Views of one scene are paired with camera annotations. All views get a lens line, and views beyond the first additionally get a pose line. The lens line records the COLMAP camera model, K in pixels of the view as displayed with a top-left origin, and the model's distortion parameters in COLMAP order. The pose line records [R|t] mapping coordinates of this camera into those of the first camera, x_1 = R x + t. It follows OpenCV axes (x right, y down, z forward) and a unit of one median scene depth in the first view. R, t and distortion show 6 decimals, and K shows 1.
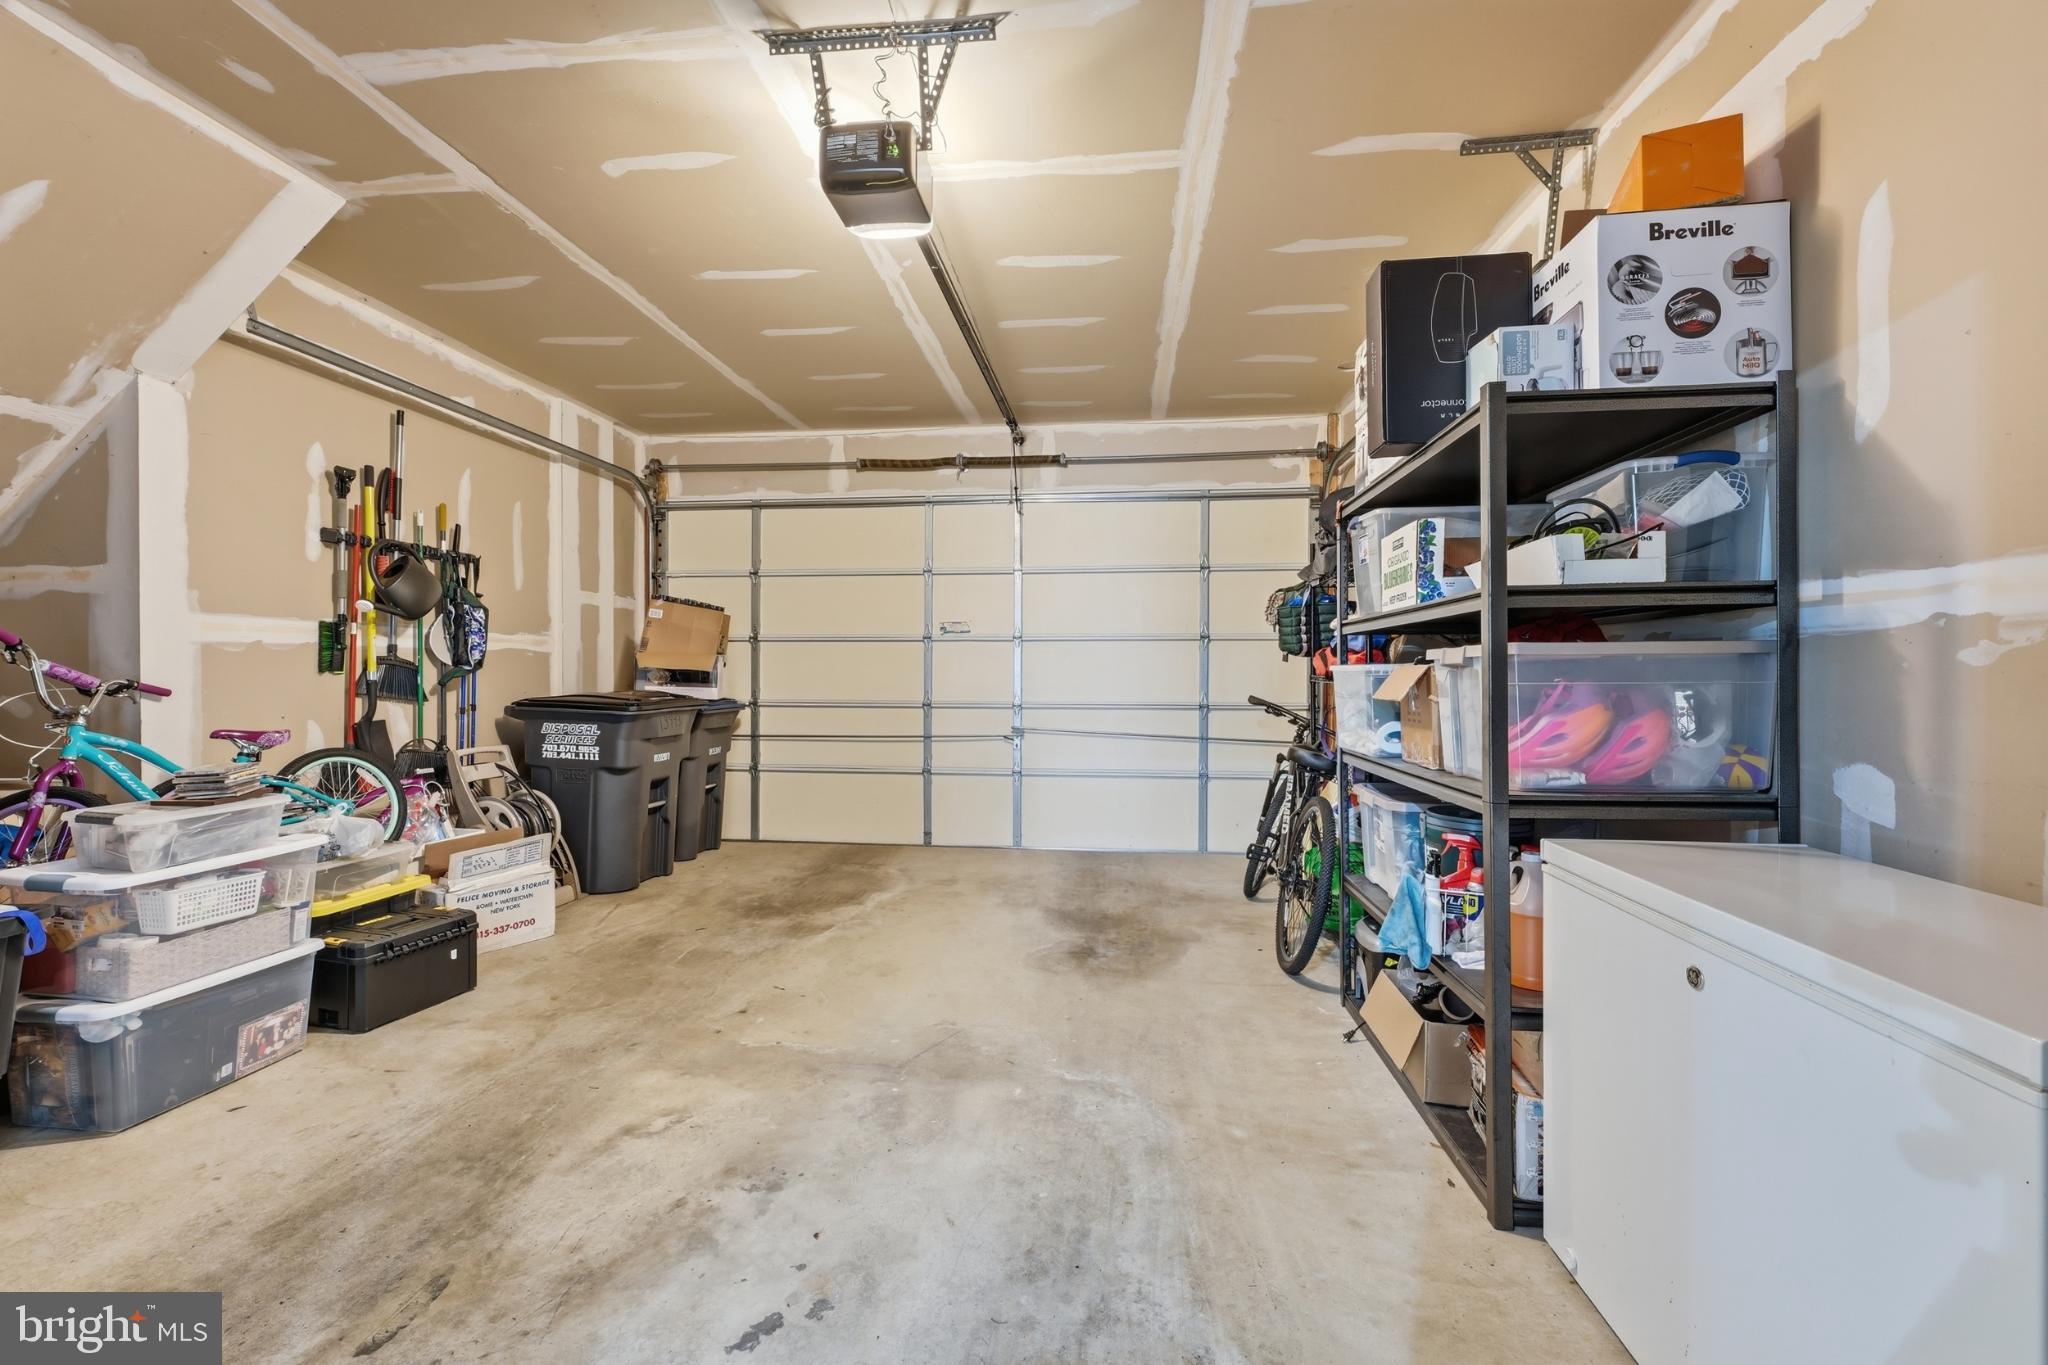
lens RADIAL K [[833.0, 0, 1028.5], [0, 833.0, 680.7], [0, 0, 1]] dist [0.000128, 0.000356]
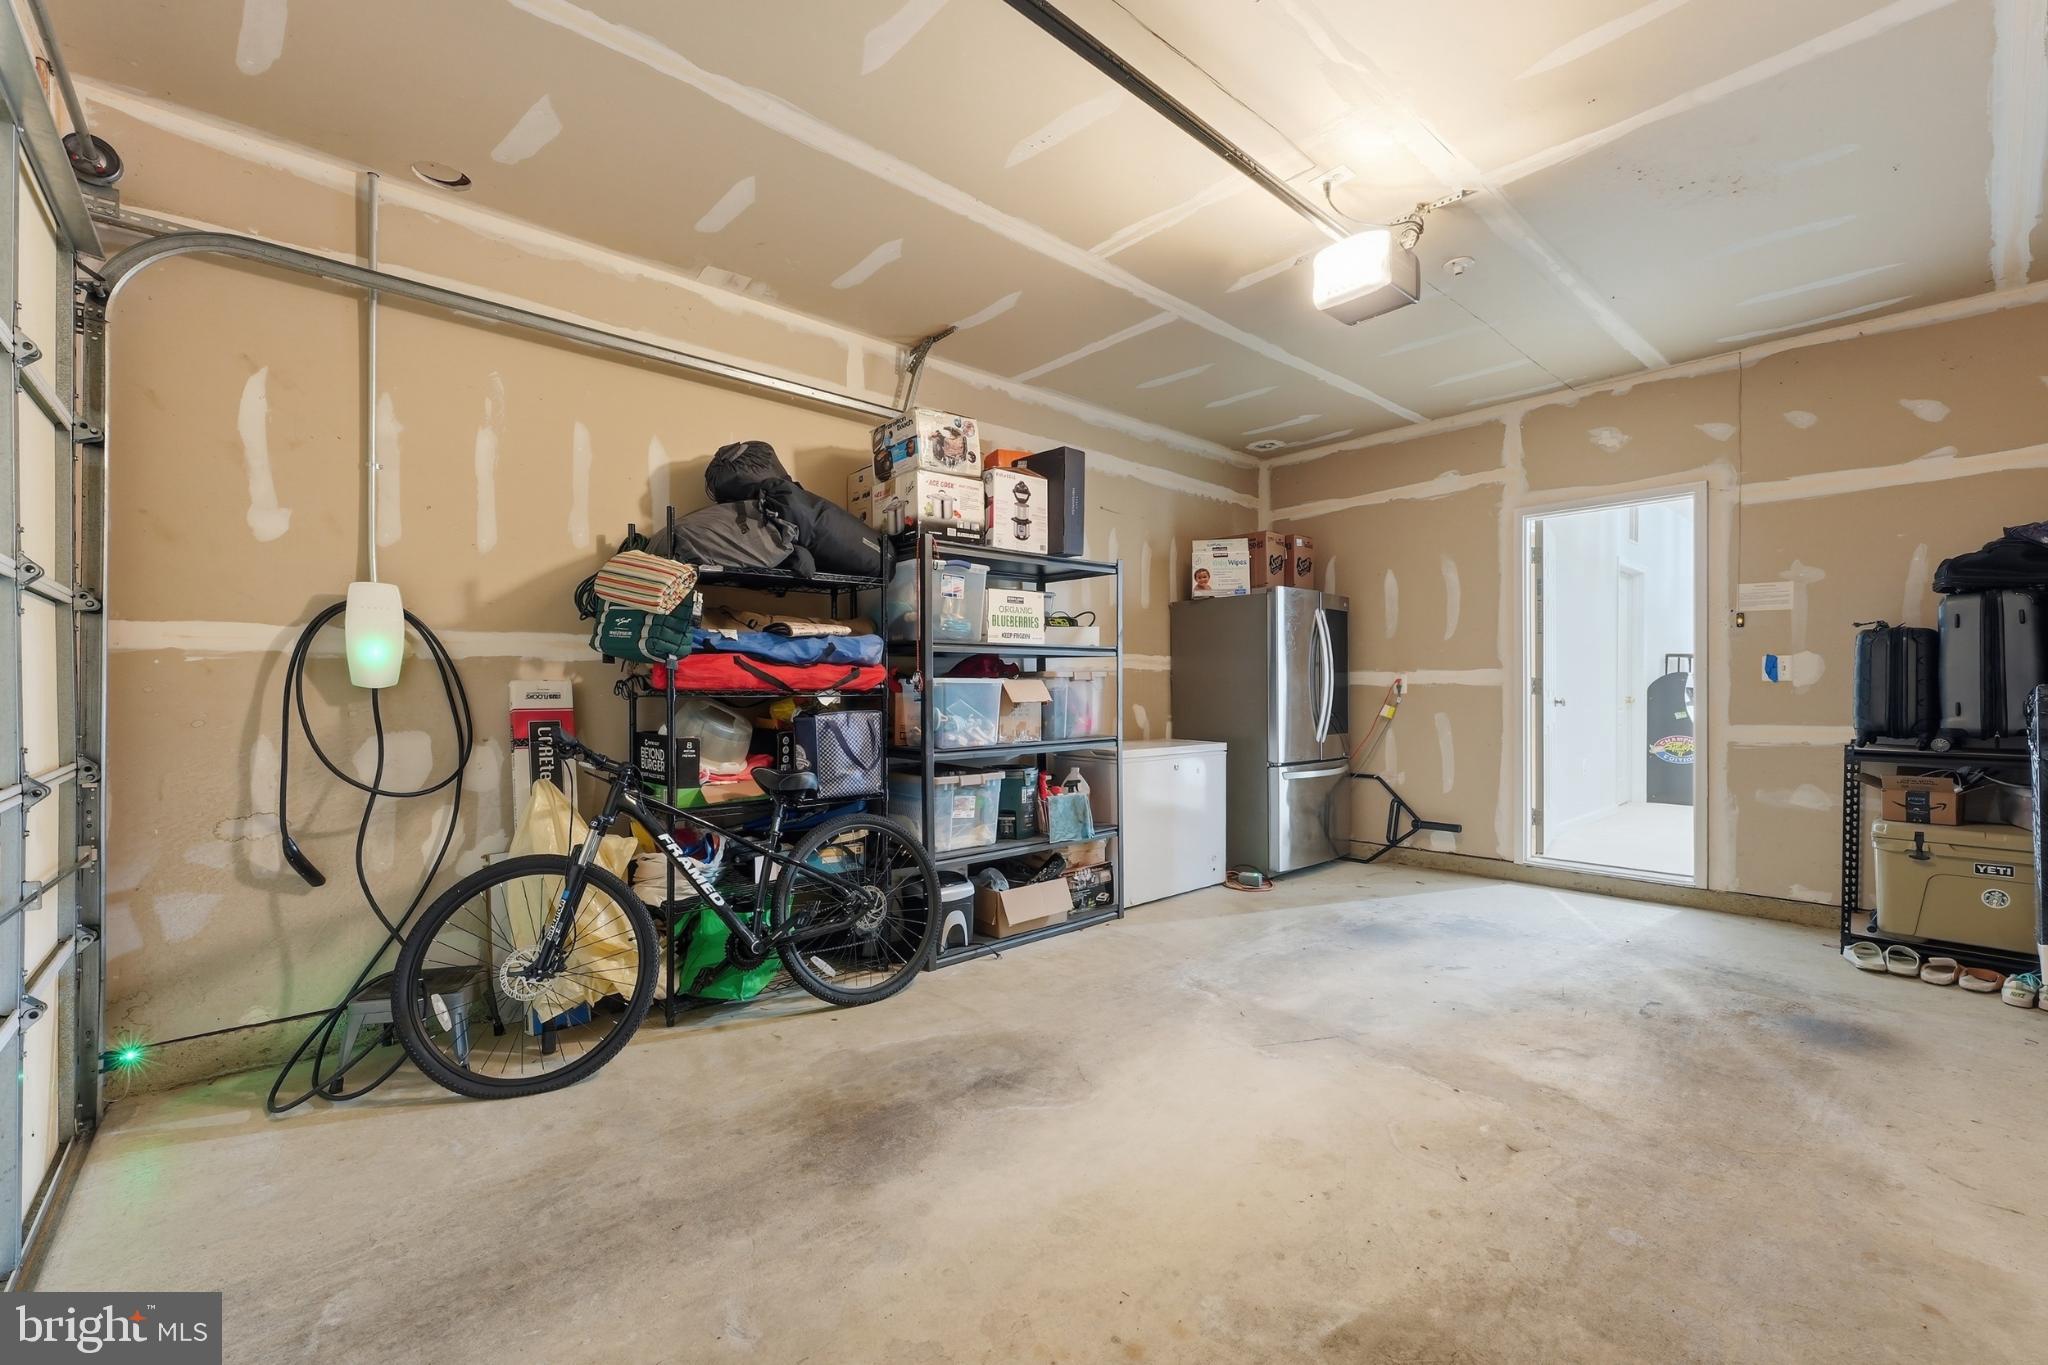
lens RADIAL K [[833.0, 0, 1028.5], [0, 833.0, 680.7], [0, 0, 1]] dist [0.000128, 0.000356]
pose [[-0.741558, 0.004100, 0.670877, -0.590115], [0.008335, 0.999960, 0.003102, -0.021431], [-0.670837, 0.007892, -0.741562, 2.070859]]
